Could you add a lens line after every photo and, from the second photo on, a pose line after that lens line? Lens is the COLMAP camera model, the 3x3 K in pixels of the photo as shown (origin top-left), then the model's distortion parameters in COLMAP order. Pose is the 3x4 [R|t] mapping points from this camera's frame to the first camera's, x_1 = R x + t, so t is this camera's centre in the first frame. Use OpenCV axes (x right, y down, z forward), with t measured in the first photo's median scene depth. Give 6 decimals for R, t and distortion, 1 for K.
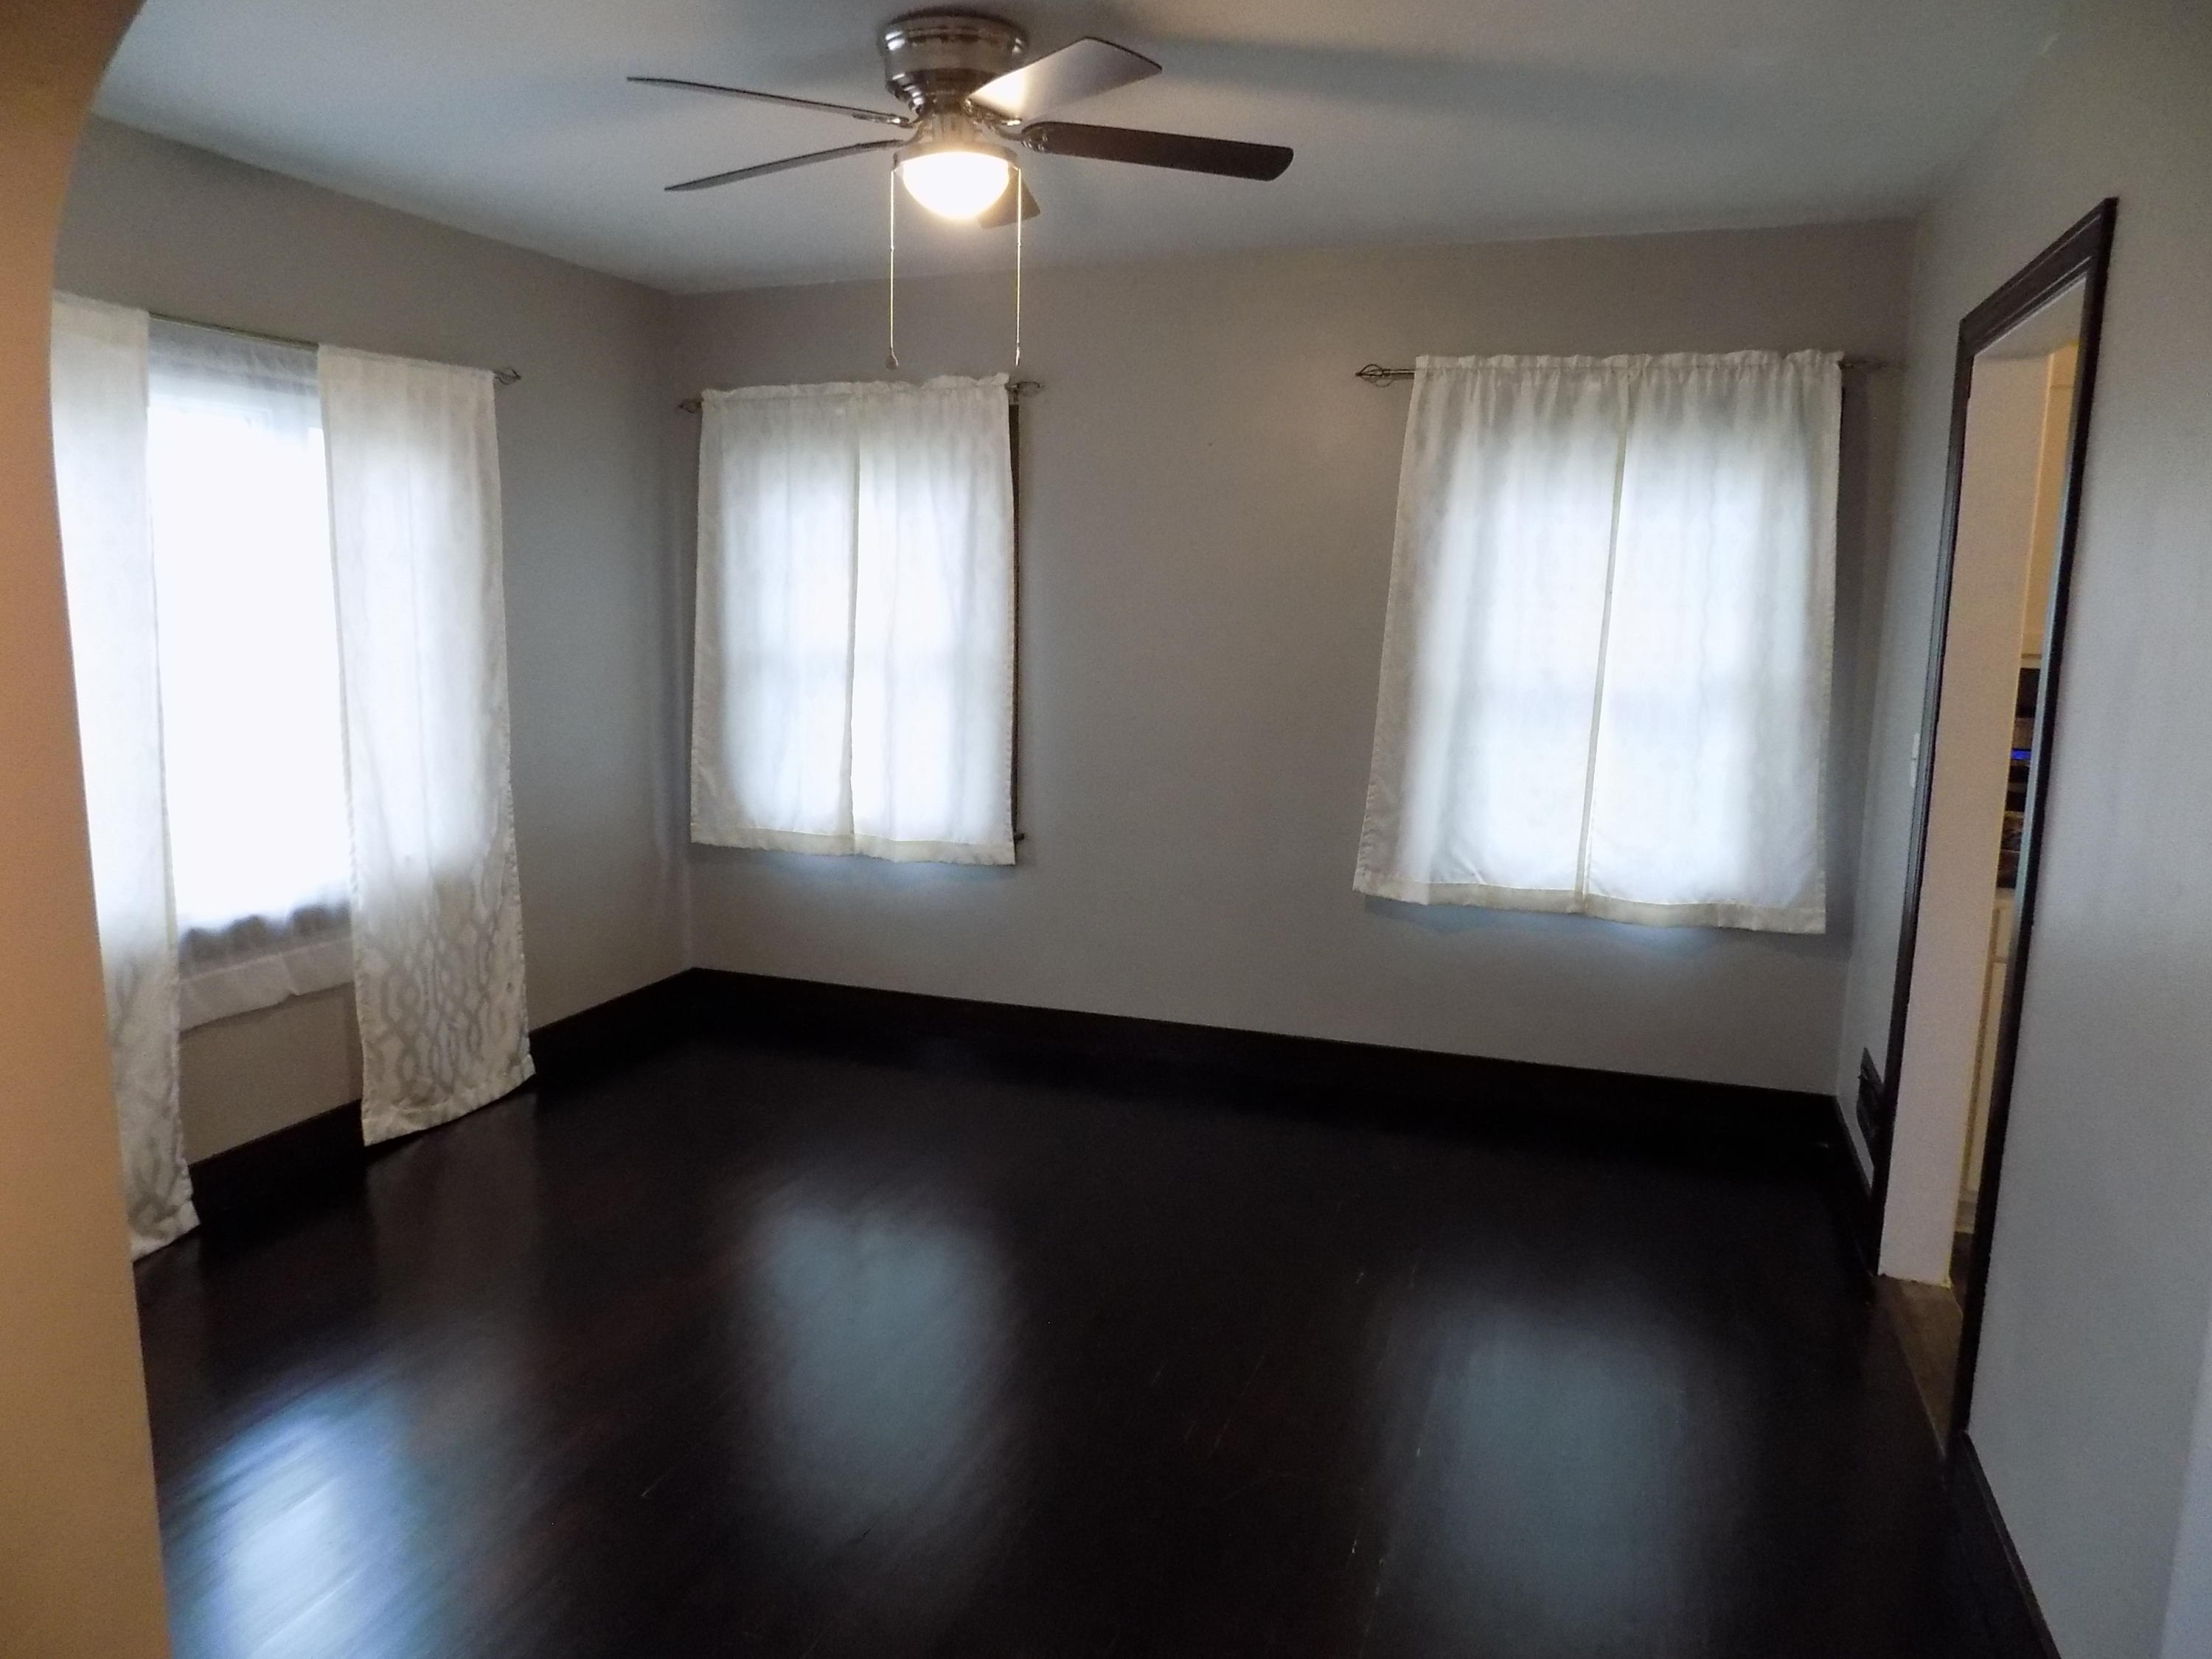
lens RADIAL K [[1482.8, 0, 1124.1], [0, 1482.8, 827.8], [0, 0, 1]] dist [-0.063638, 0.055917]
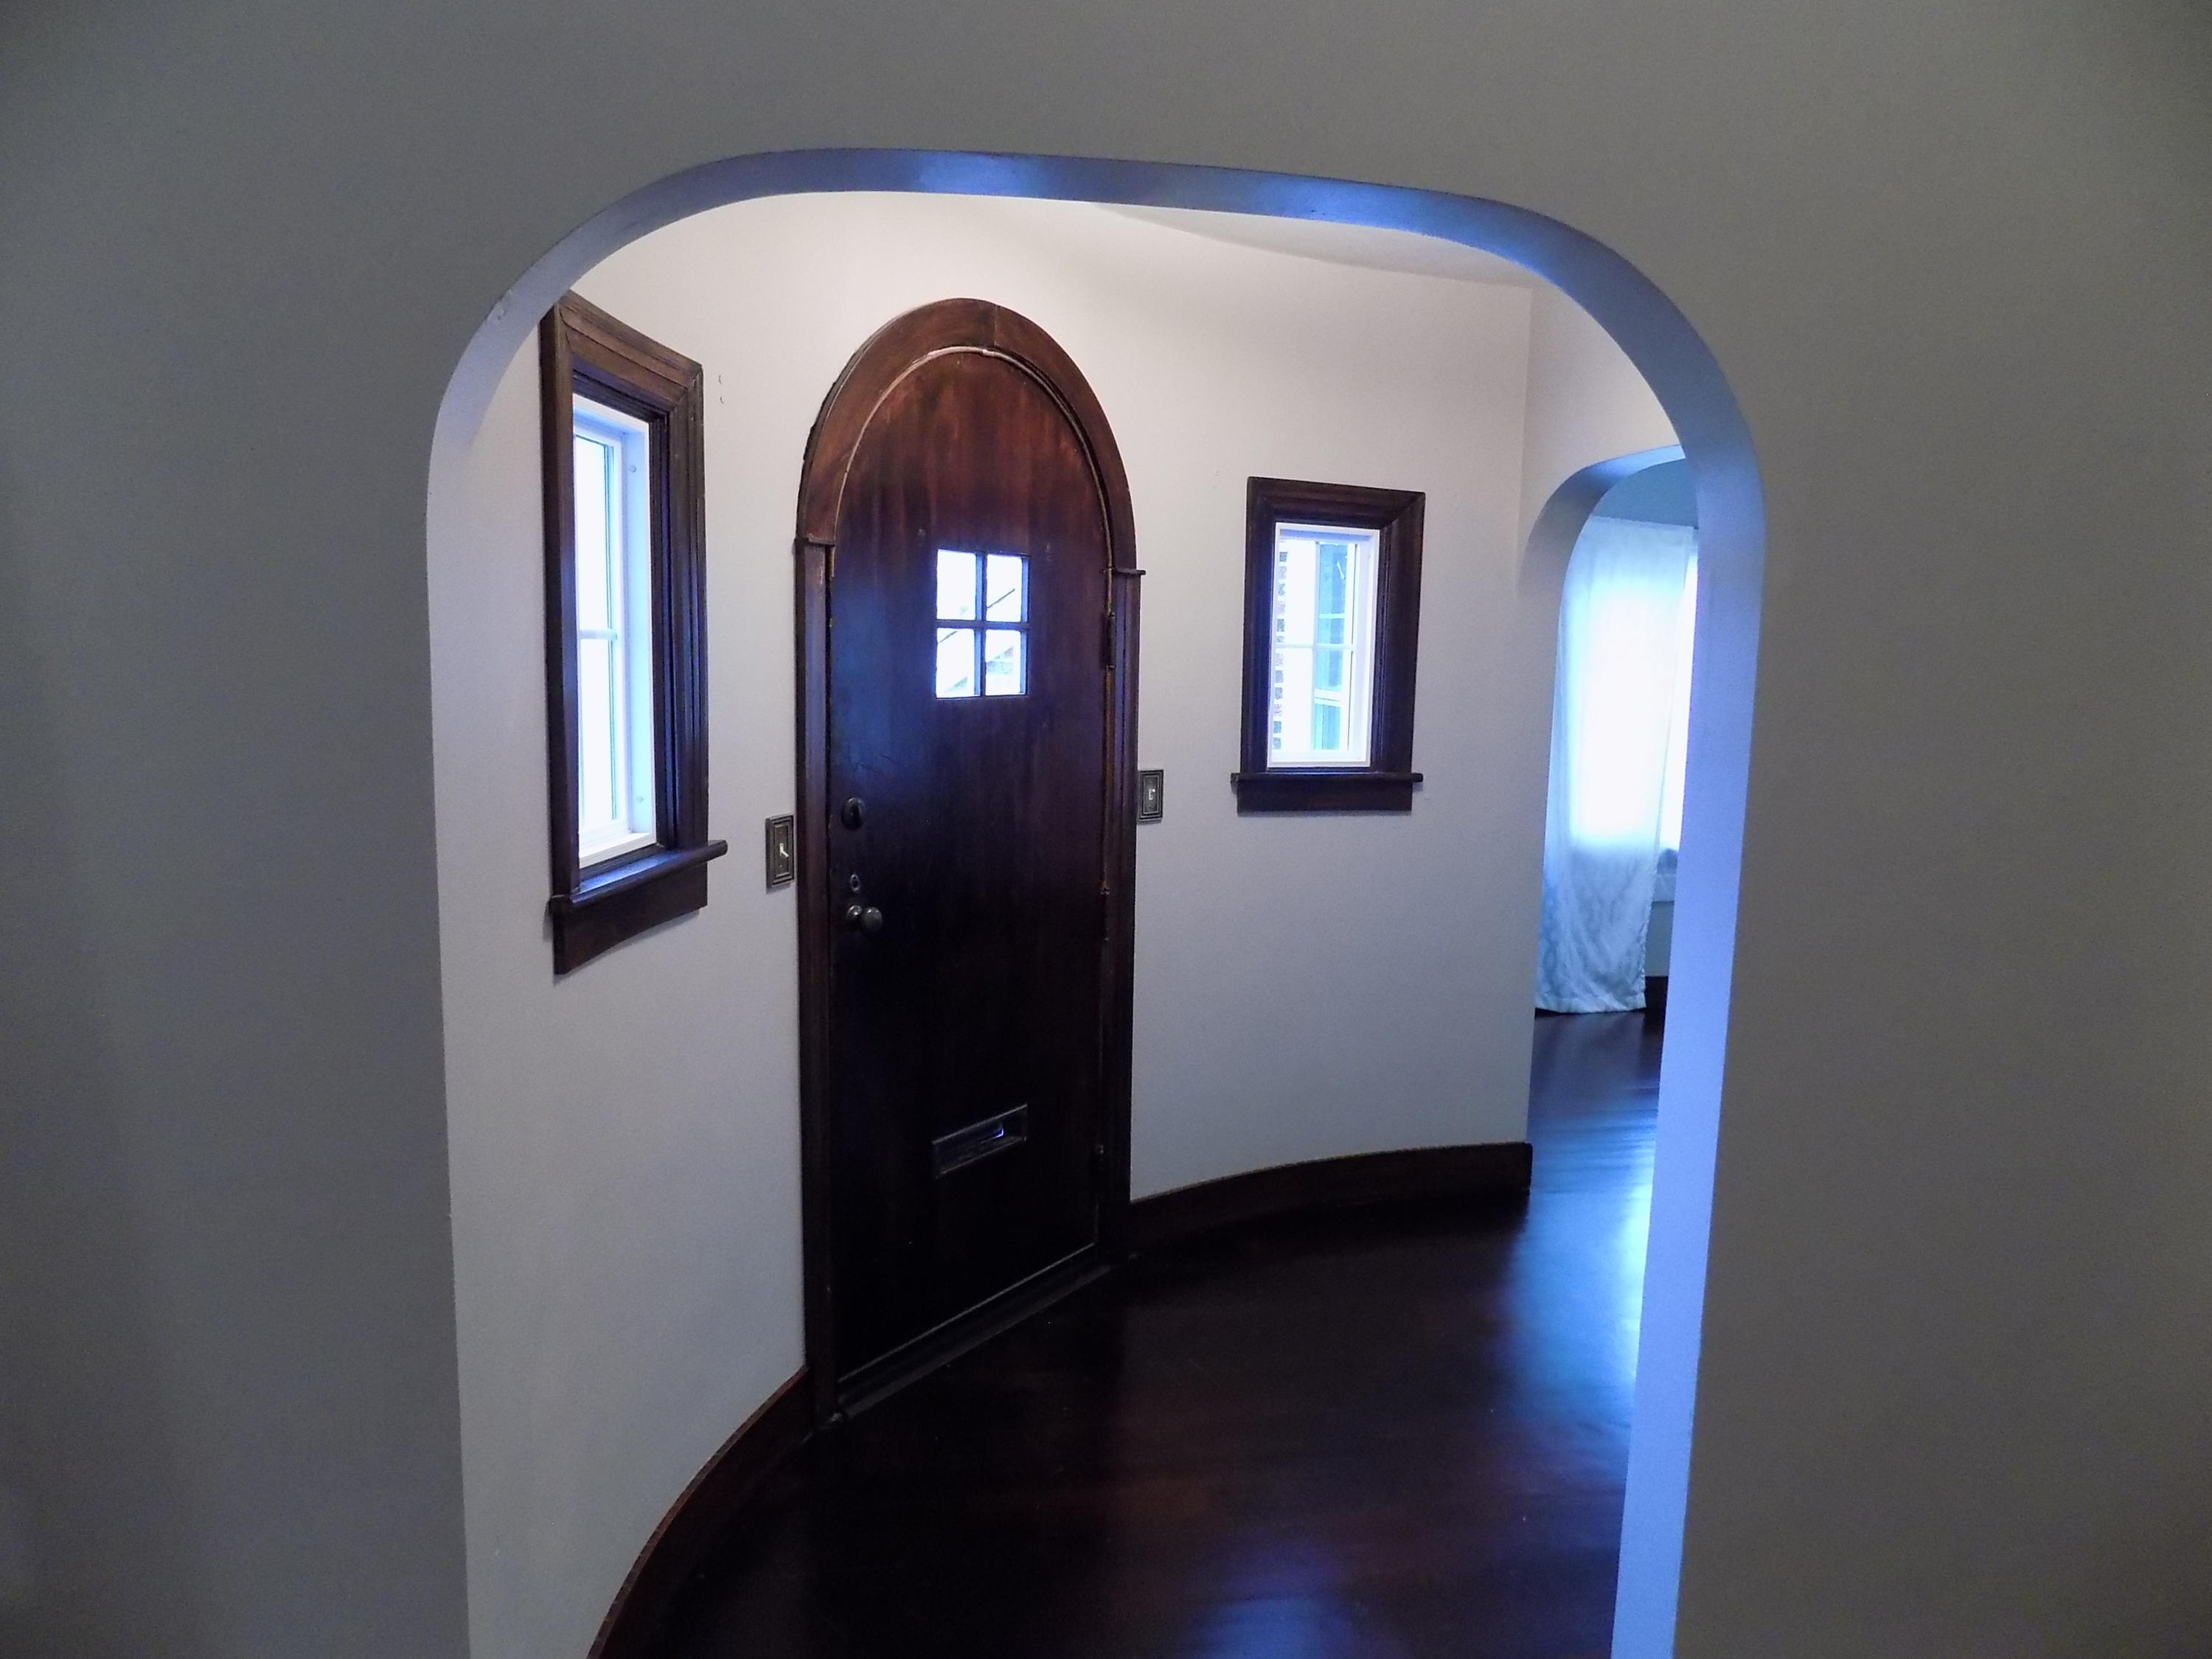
lens RADIAL K [[1482.8, 0, 1108.4], [0, 1482.8, 838.3], [0, 0, 1]] dist [-0.063638, 0.055917]
pose [[0.478574, 0.108434, -0.871326, 0.611055], [-0.156978, 0.986924, 0.036600, 0.093027], [0.863901, 0.119263, 0.489338, -0.505271]]
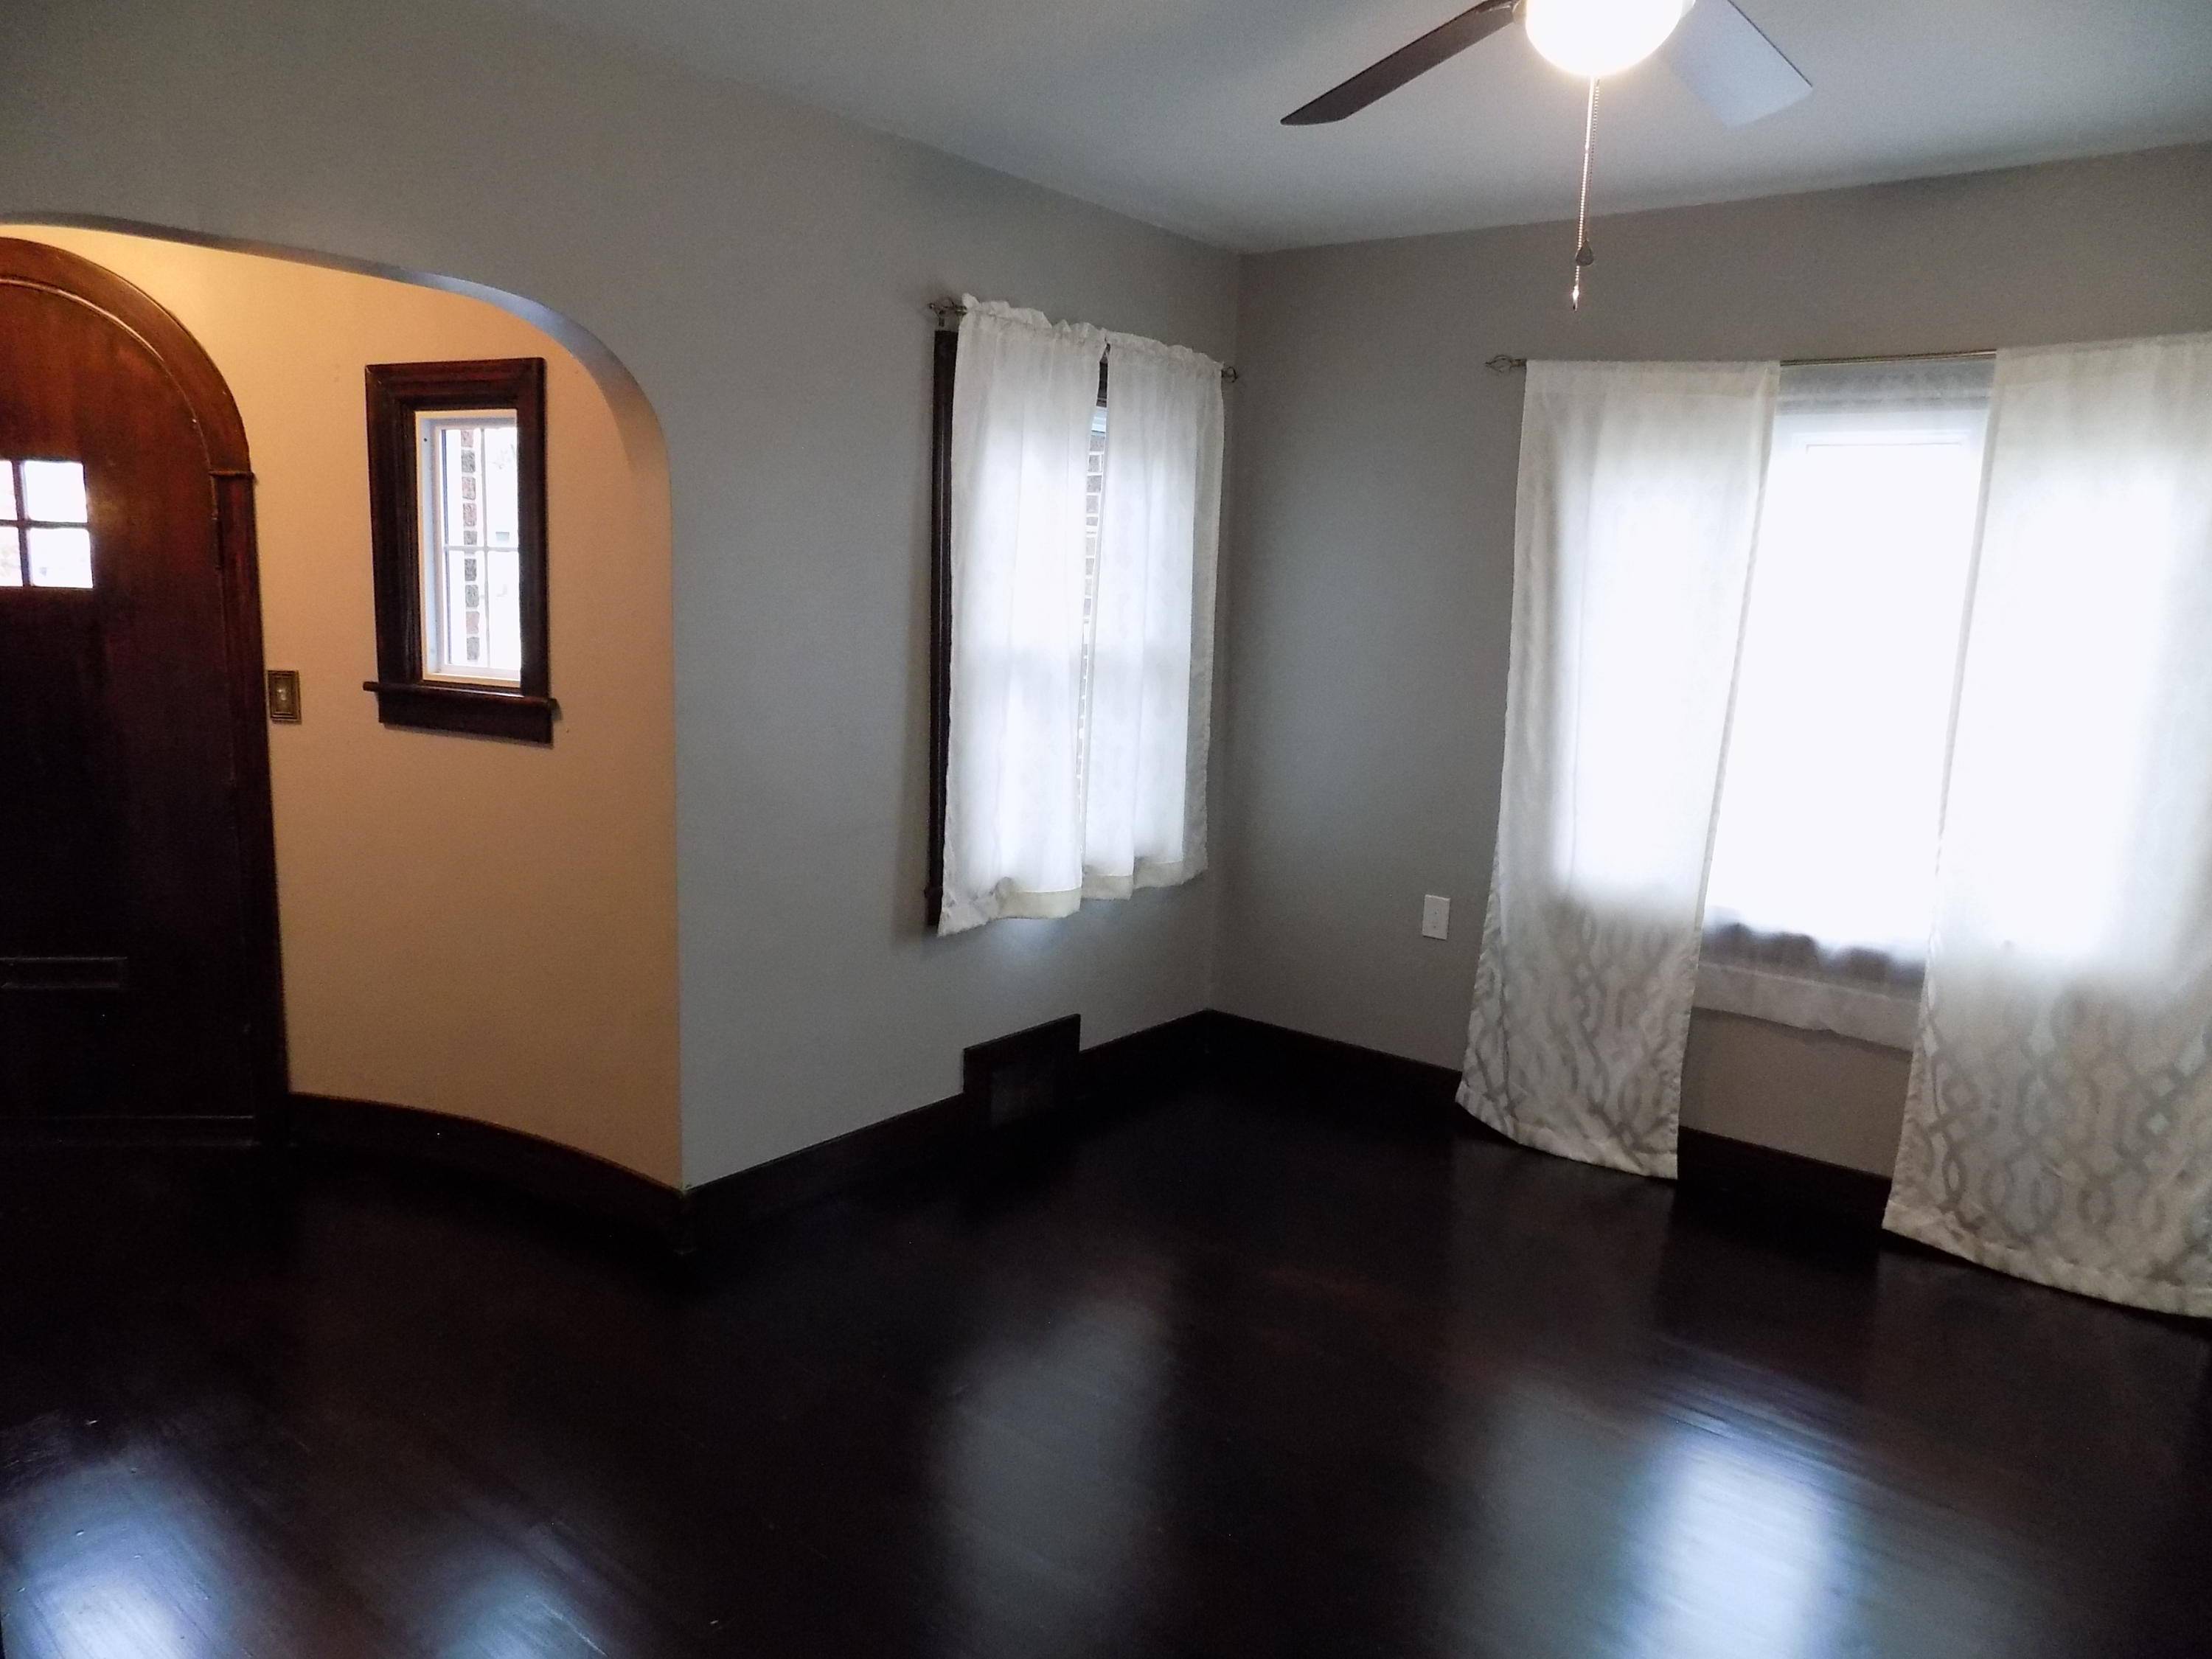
lens RADIAL K [[1482.8, 0, 1055.9], [0, 1482.8, 840.4], [0, 0, 1]] dist [-0.063638, 0.055917]
pose [[-0.348167, 0.134381, -0.927751, 0.507819], [-0.191308, 0.958659, 0.210652, -0.115524], [0.917704, 0.250828, -0.308066, 0.794370]]
